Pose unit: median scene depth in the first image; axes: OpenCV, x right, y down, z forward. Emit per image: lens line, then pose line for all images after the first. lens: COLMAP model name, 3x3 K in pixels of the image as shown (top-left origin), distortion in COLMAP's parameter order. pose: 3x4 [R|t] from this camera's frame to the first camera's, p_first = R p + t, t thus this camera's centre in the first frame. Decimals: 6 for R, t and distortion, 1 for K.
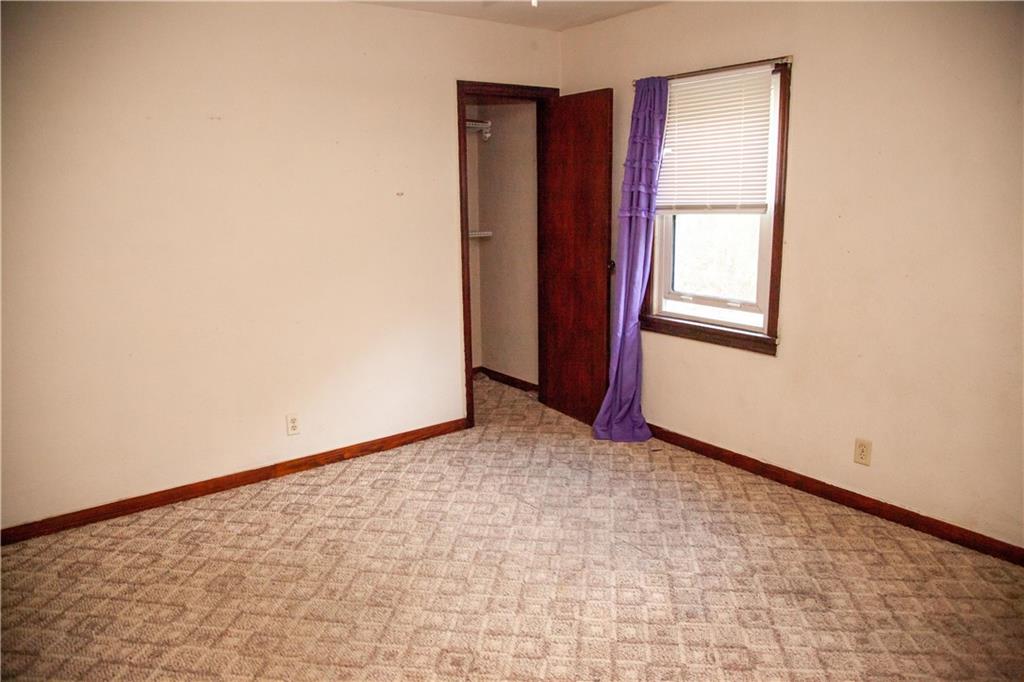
lens RADIAL K [[694.0, 0, 511.7], [0, 694.0, 343.3], [0, 0, 1]] dist [-0.122310, 0.062413]
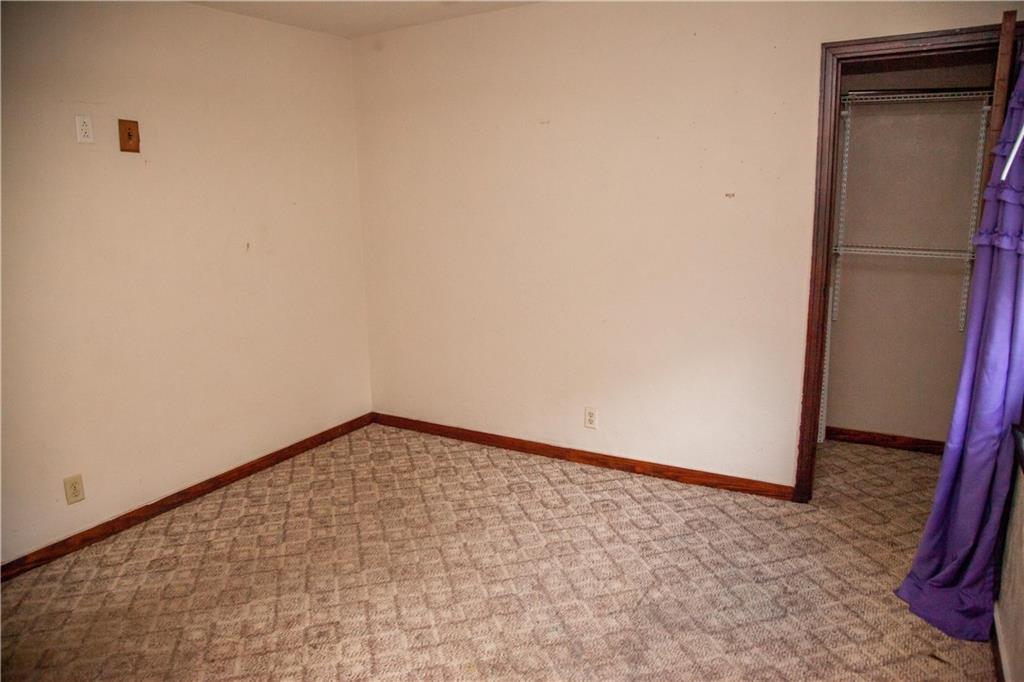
lens RADIAL K [[694.0, 0, 510.4], [0, 694.0, 341.7], [0, 0, 1]] dist [-0.122310, 0.062413]
pose [[0.382330, 0.205629, -0.900856, 0.529037], [-0.183477, 0.972406, 0.144092, -0.116235], [0.905627, 0.110196, 0.409508, 0.446128]]
